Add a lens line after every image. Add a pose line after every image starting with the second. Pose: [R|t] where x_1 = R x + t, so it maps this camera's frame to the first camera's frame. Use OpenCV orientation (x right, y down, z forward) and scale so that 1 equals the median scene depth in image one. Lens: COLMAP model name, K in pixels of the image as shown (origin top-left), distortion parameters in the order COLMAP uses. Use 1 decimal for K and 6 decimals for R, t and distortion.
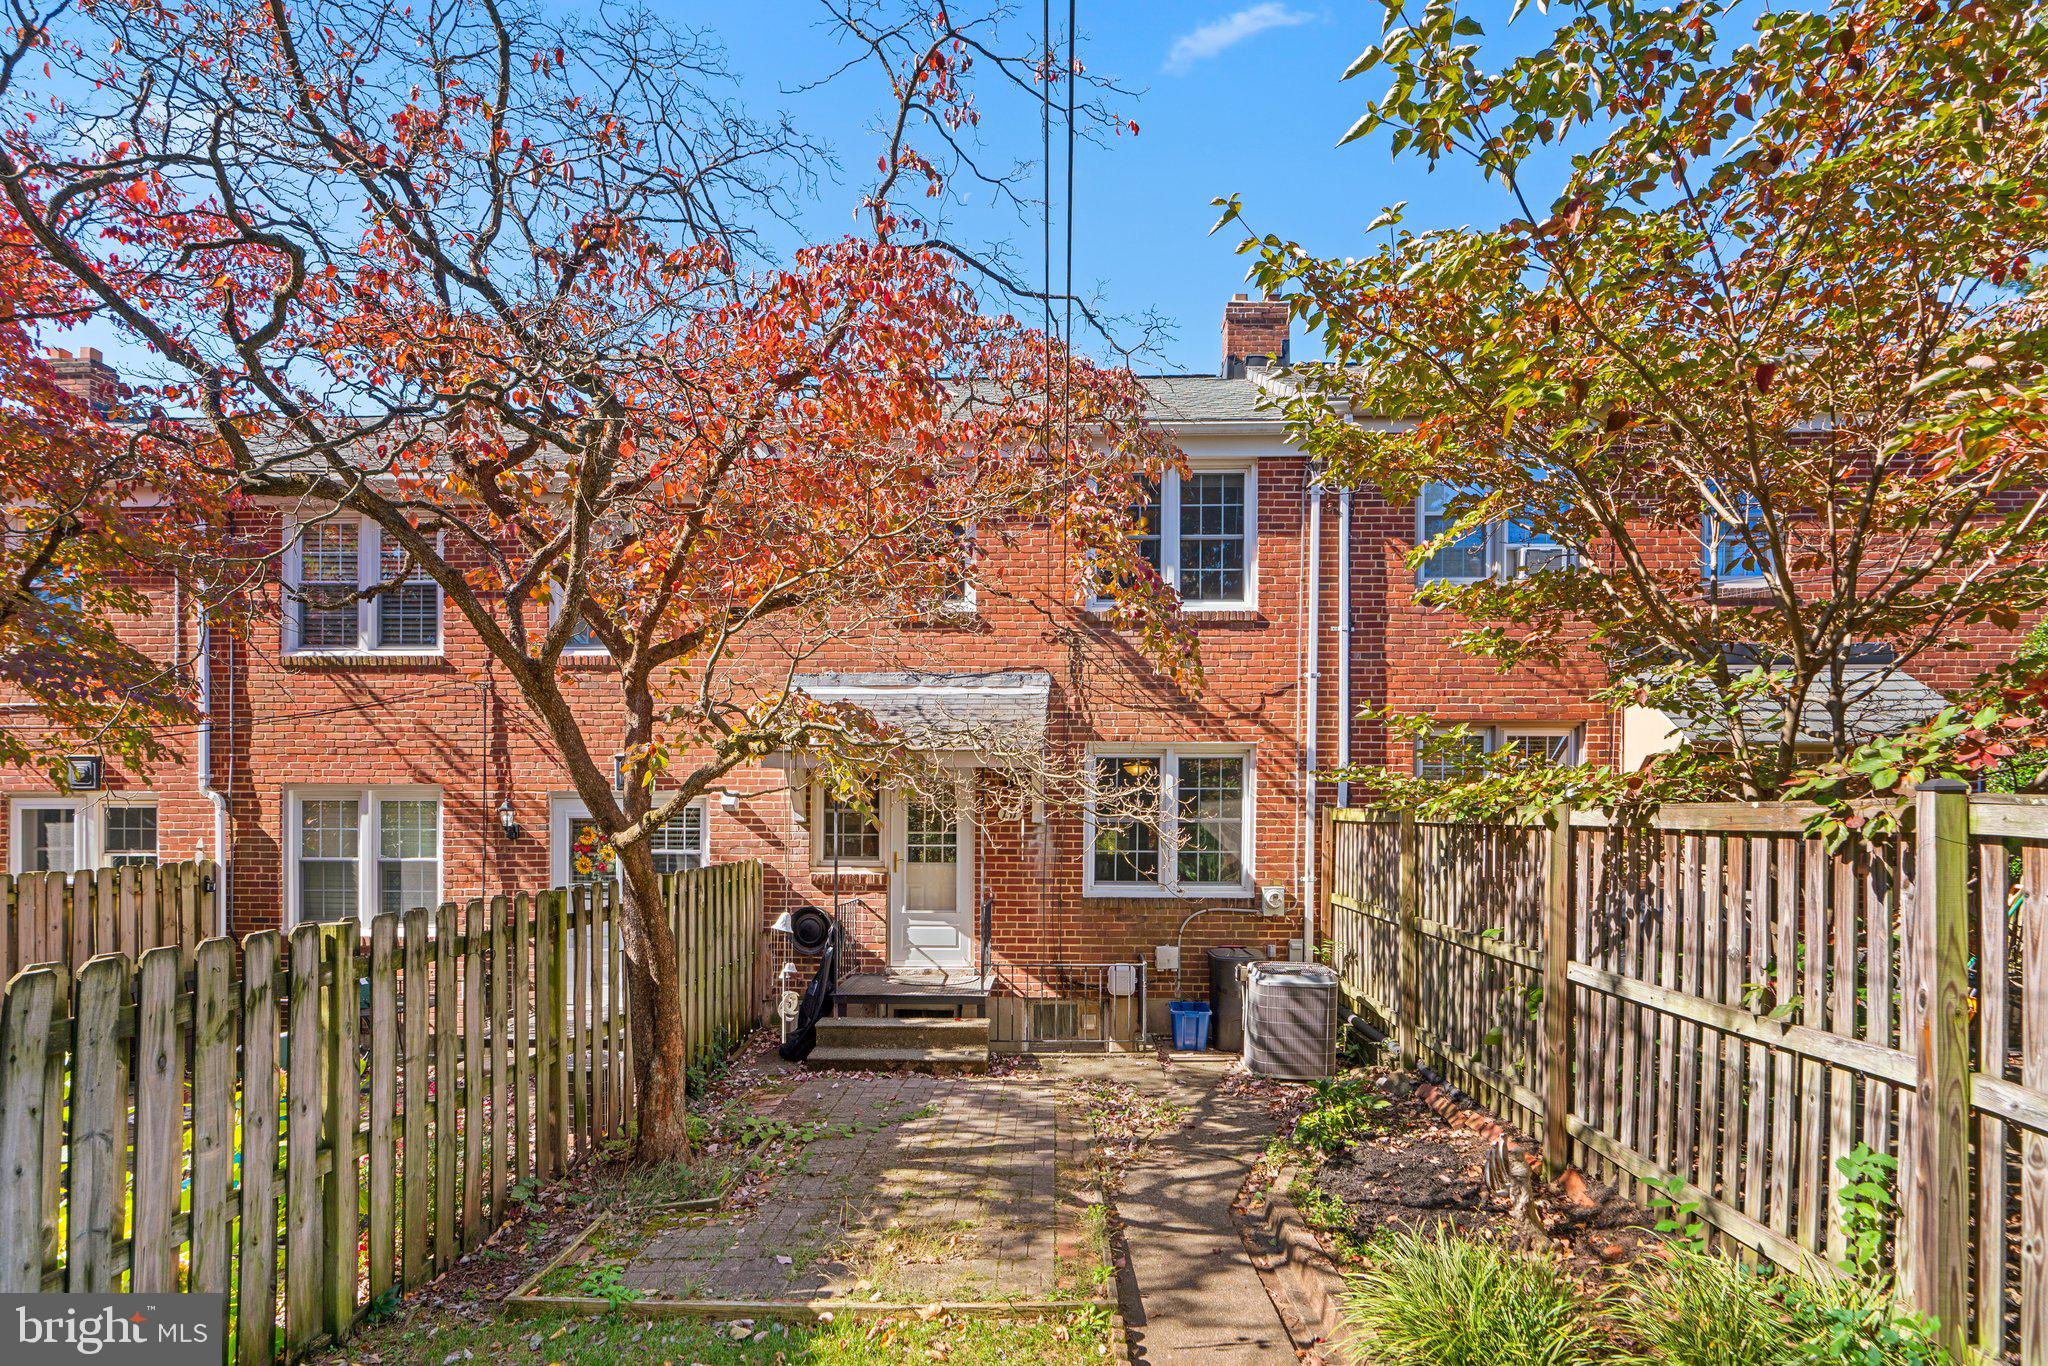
lens RADIAL K [[1022.8, 0, 1027.4], [0, 1022.8, 654.2], [0, 0, 1]] dist [-0.017320, 0.000382]
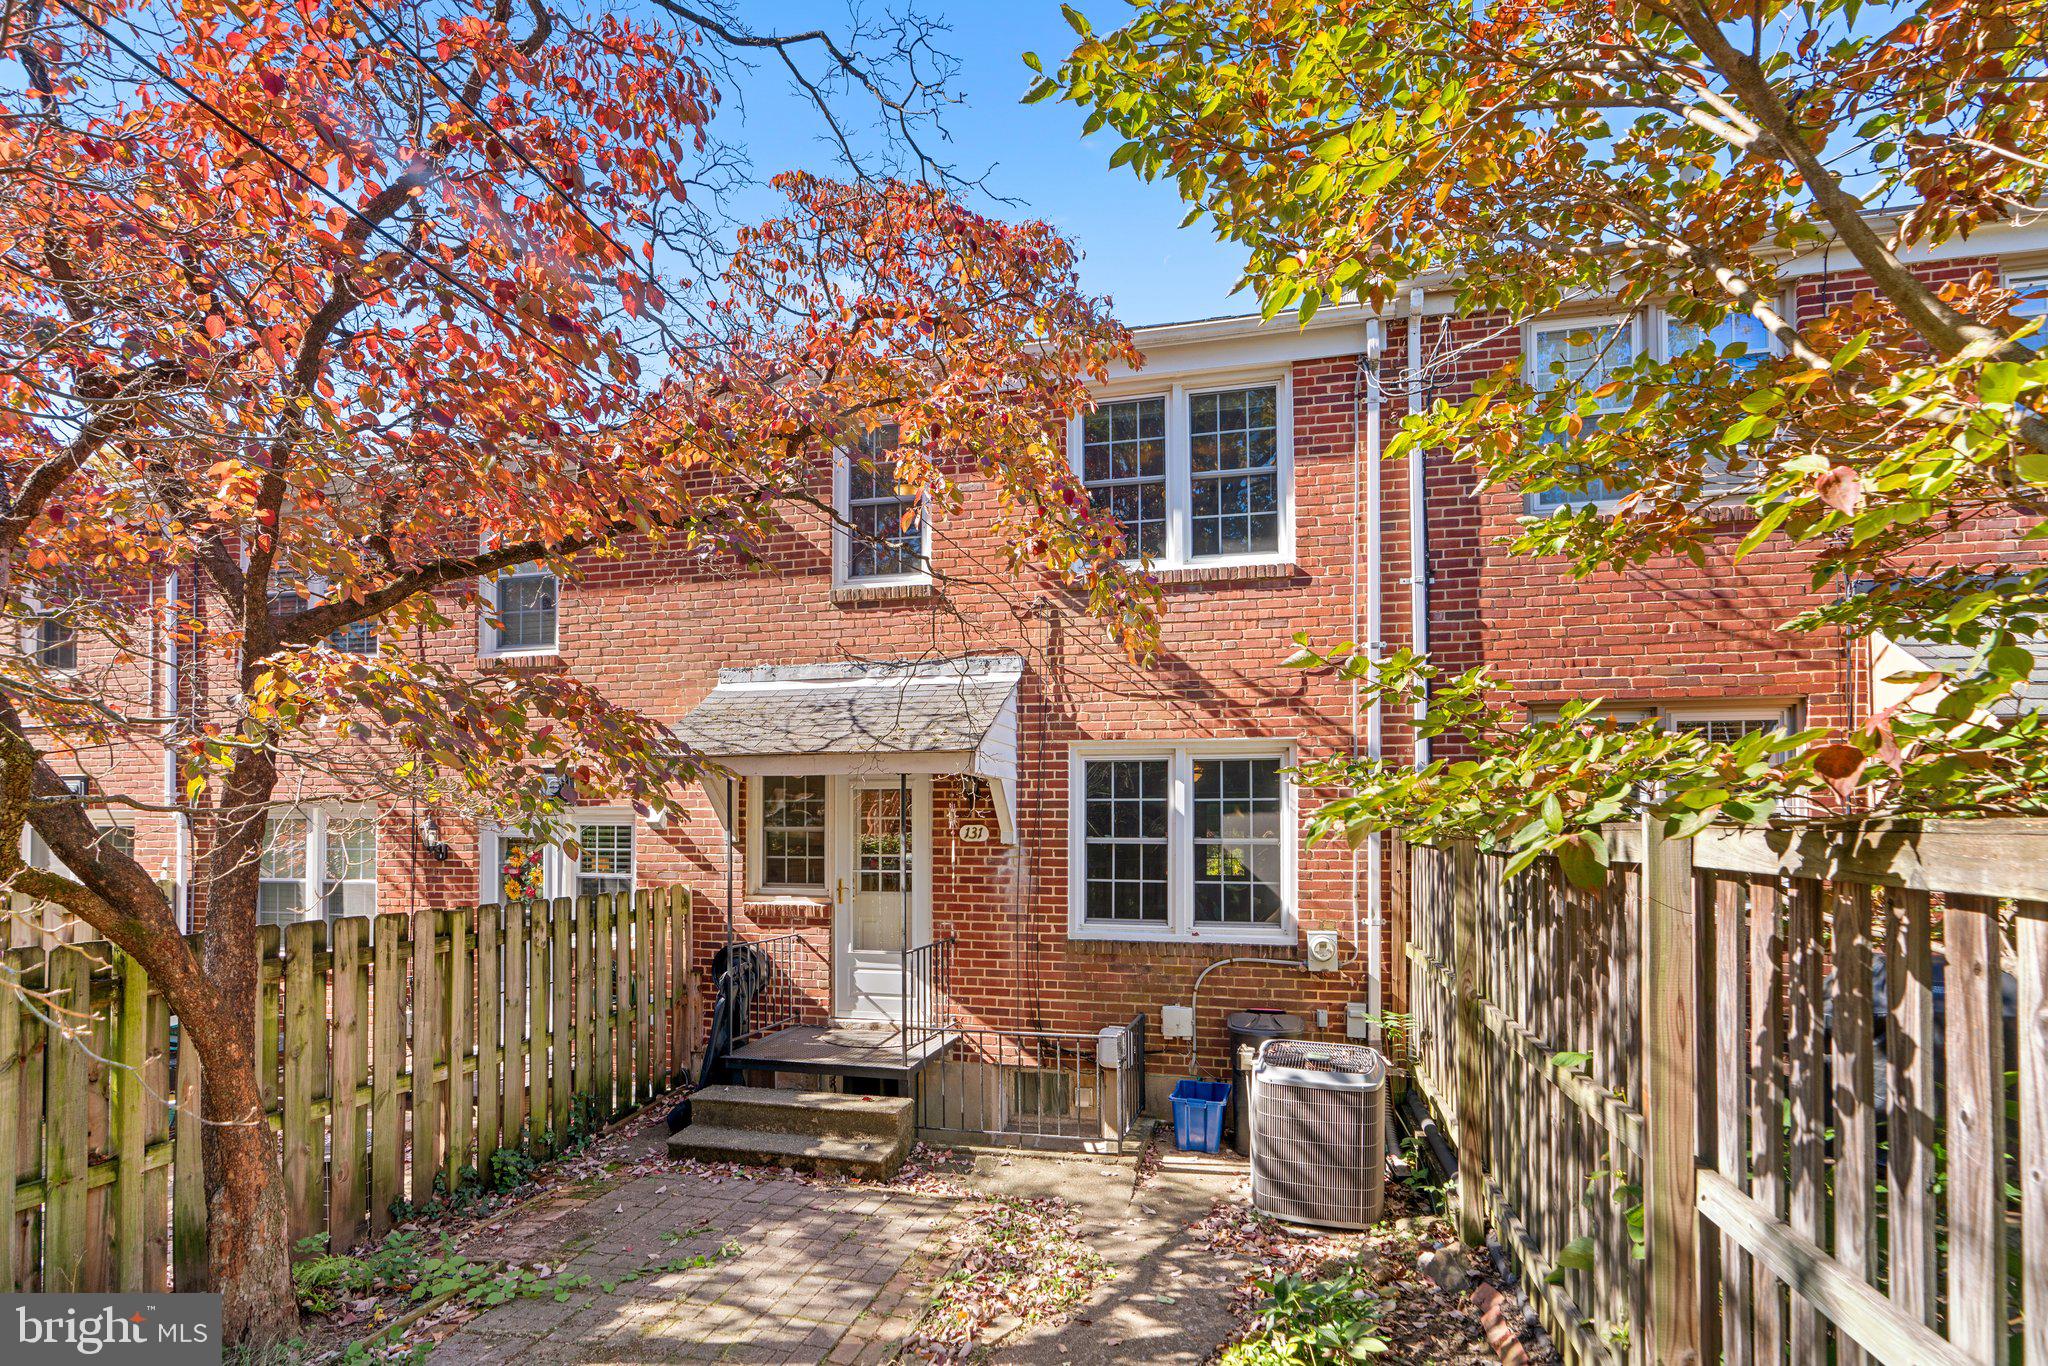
lens RADIAL K [[933.7, 0, 1026.3], [0, 933.7, 688.5], [0, 0, 1]] dist [-0.015663, 0.006529]
pose [[0.974454, -0.033341, -0.222101, 0.190294], [0.034612, 0.999399, 0.001831, 0.043589], [0.221906, -0.009472, 0.975022, 0.299054]]
